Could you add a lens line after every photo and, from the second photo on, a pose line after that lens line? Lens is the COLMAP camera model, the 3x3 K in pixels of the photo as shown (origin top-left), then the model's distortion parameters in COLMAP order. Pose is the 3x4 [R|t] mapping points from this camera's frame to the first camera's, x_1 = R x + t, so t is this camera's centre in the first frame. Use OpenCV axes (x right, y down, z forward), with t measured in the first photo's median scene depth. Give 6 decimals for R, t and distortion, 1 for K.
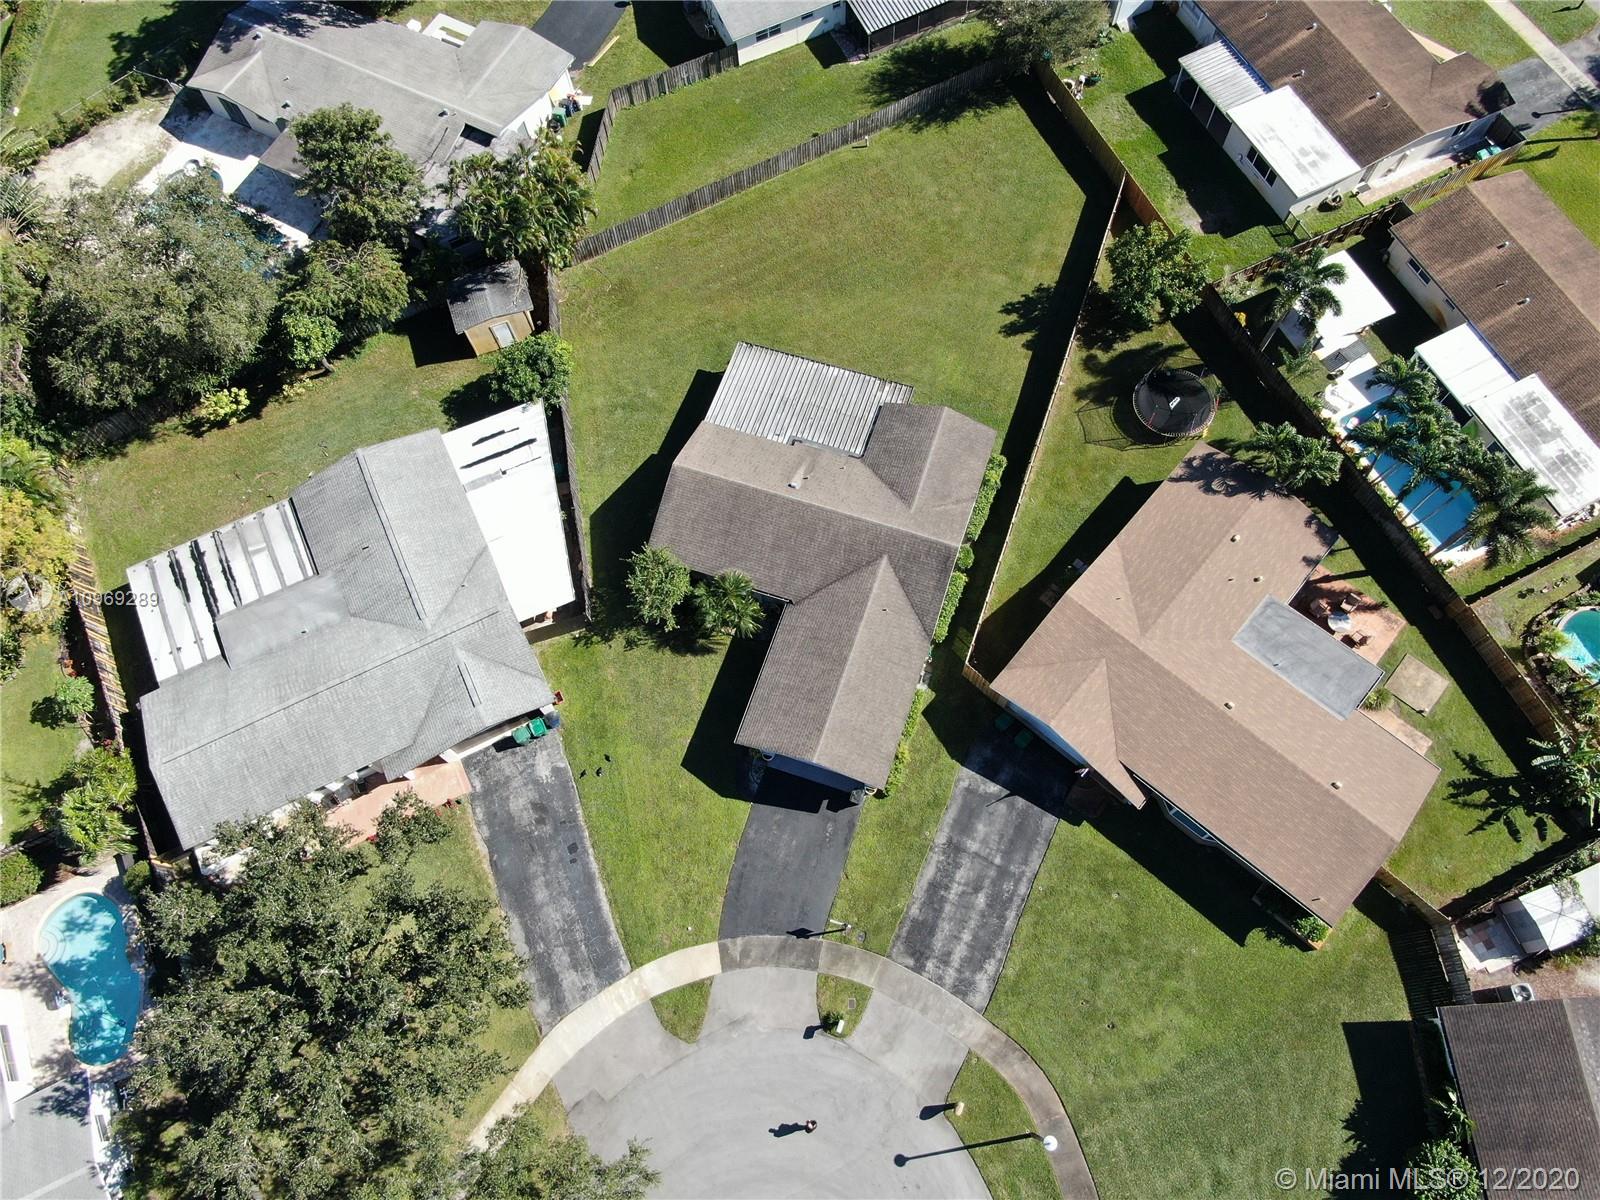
lens RADIAL K [[1154.4, 0, 803.4], [0, 1154.4, 599.2], [0, 0, 1]] dist [-0.018506, 0.005982]
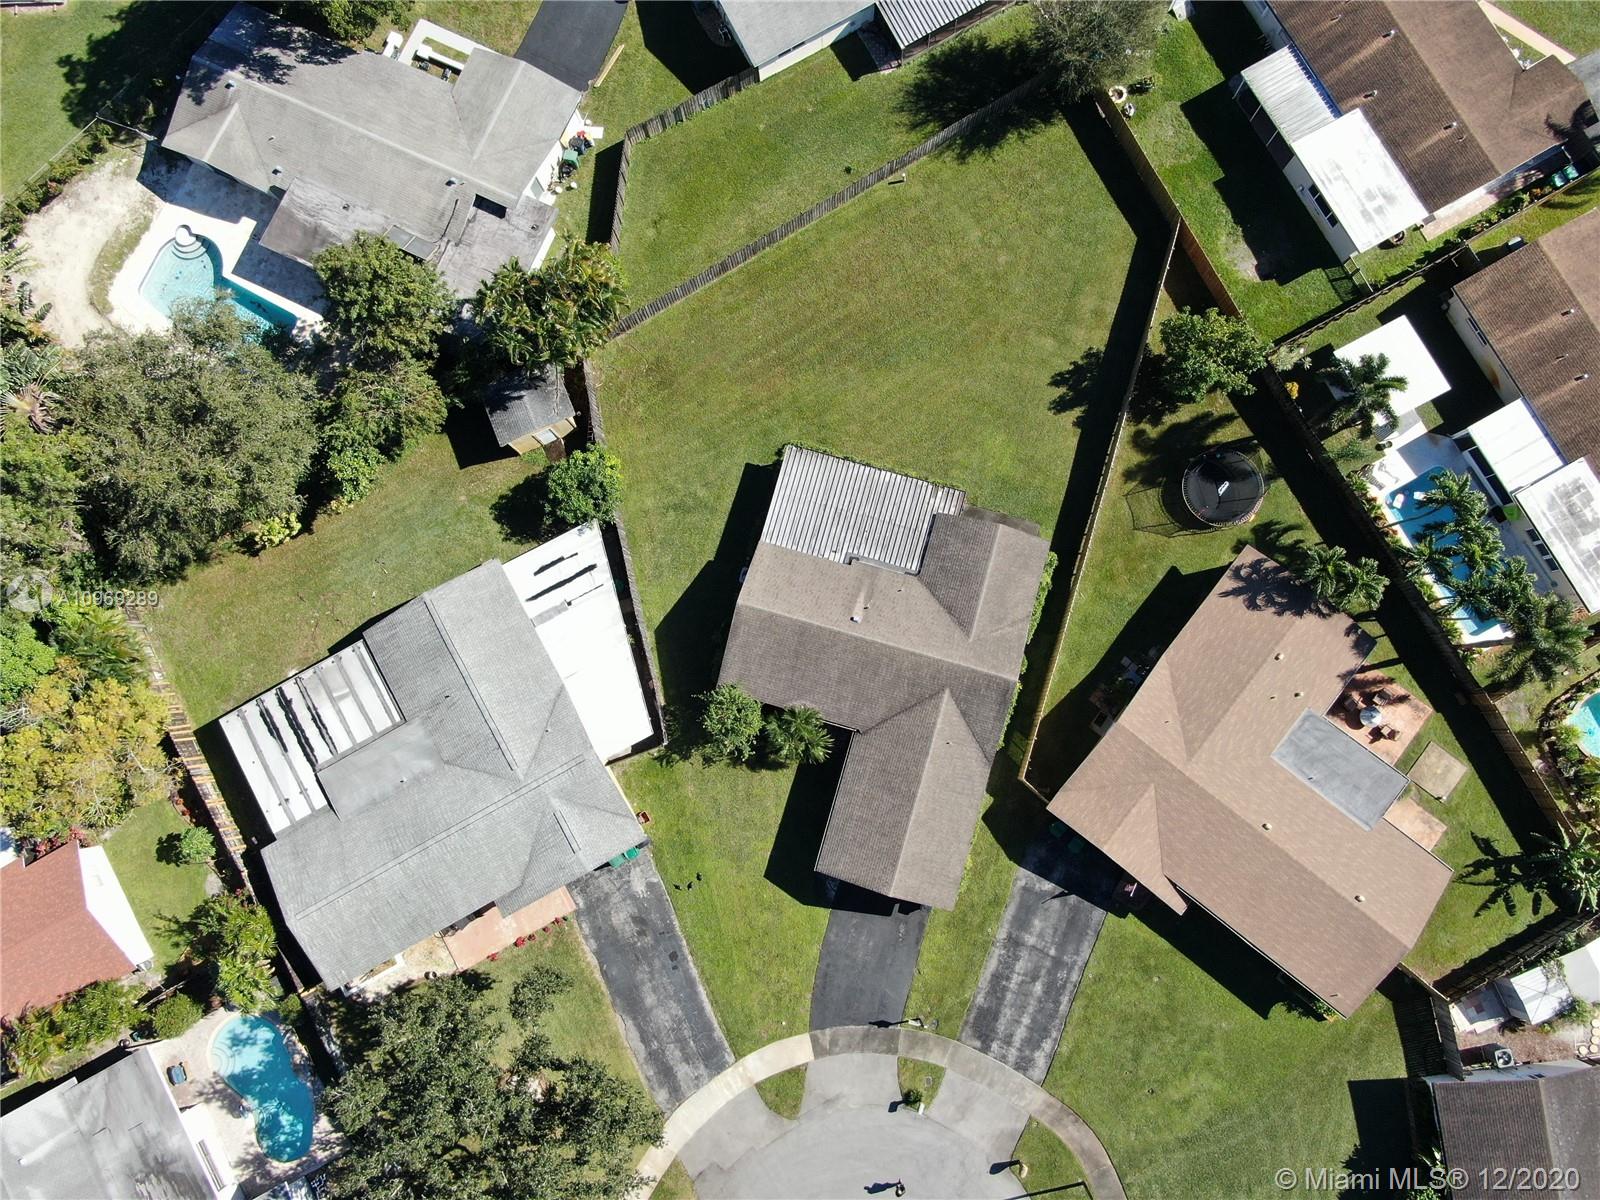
lens RADIAL K [[1154.4, 0, 802.7], [0, 1154.4, 603.0], [0, 0, 1]] dist [-0.018506, 0.005982]
pose [[0.998724, -0.050189, 0.005686, -0.062089], [0.046868, 0.962801, 0.266116, -0.396339], [-0.018831, -0.265510, 0.963924, 0.009747]]
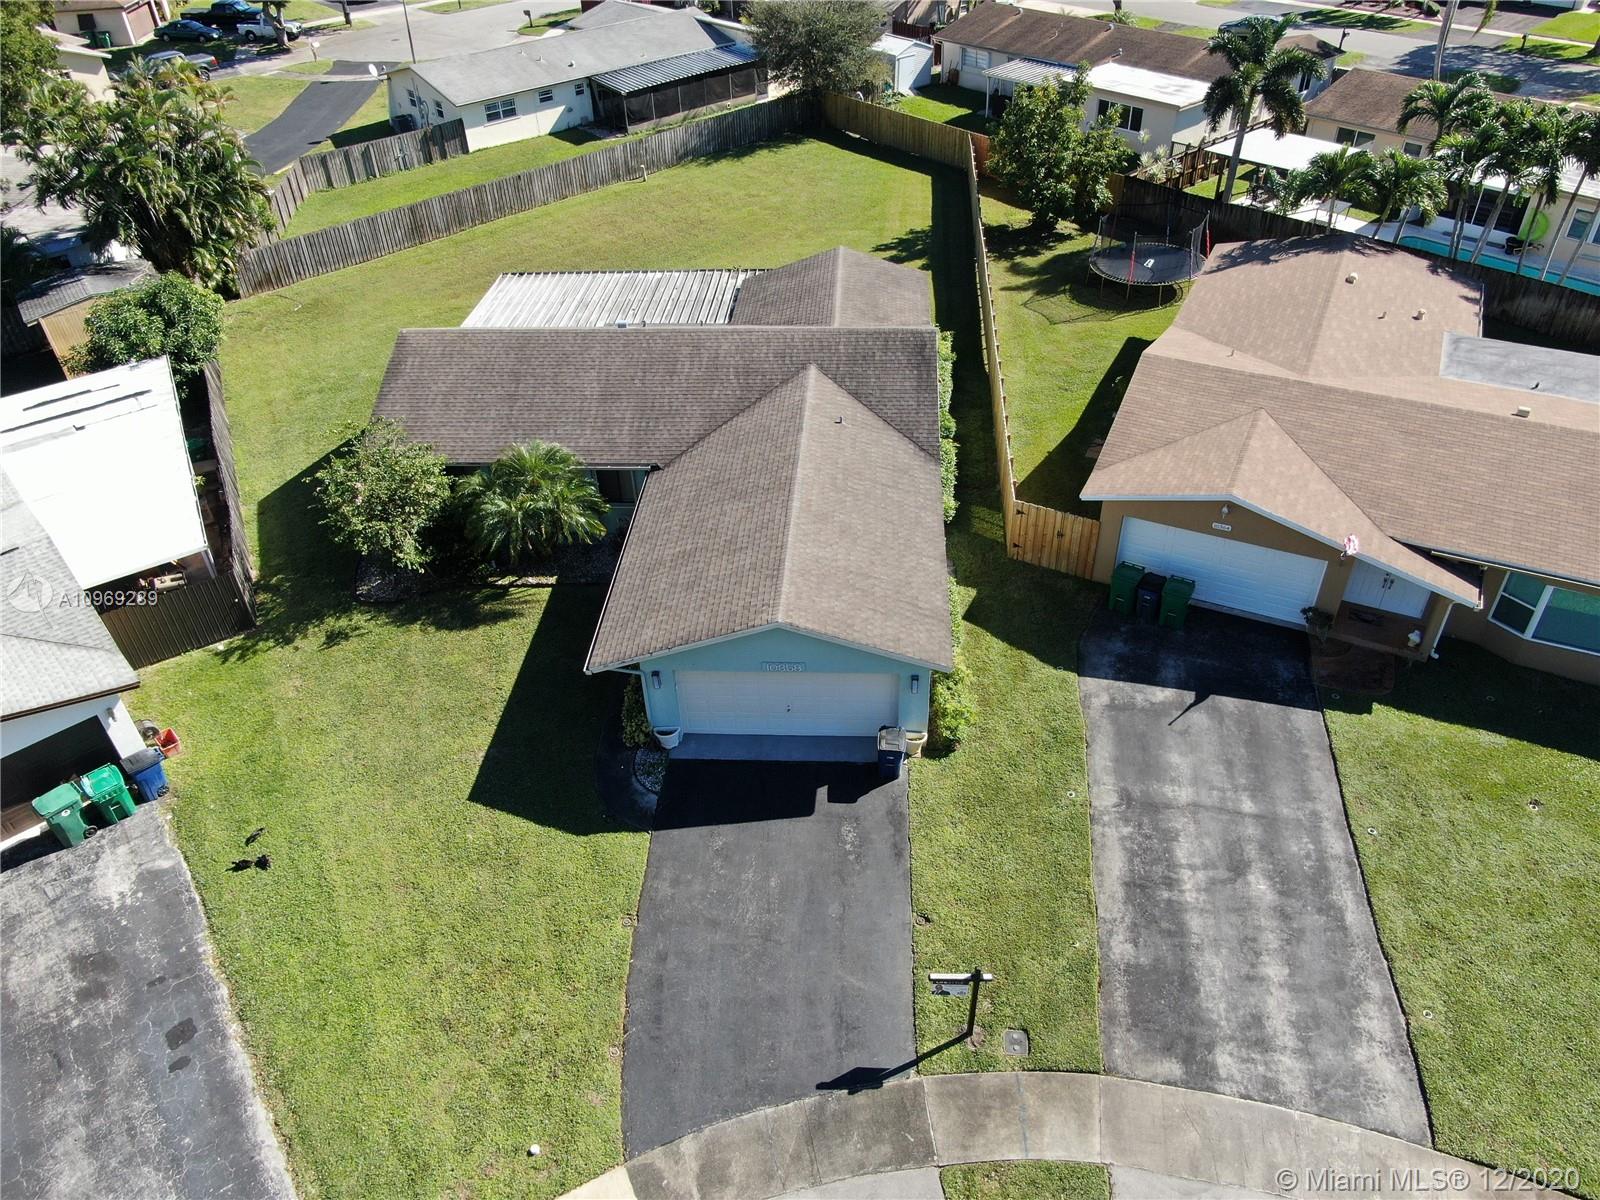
lens RADIAL K [[1154.4, 0, 803.3], [0, 1154.4, 603.1], [0, 0, 1]] dist [-0.018506, 0.005982]
pose [[0.964522, -0.160025, 0.209977, -0.064573], [0.244577, 0.841072, -0.482472, 0.315228], [-0.099398, 0.516711, 0.850371, 0.591591]]
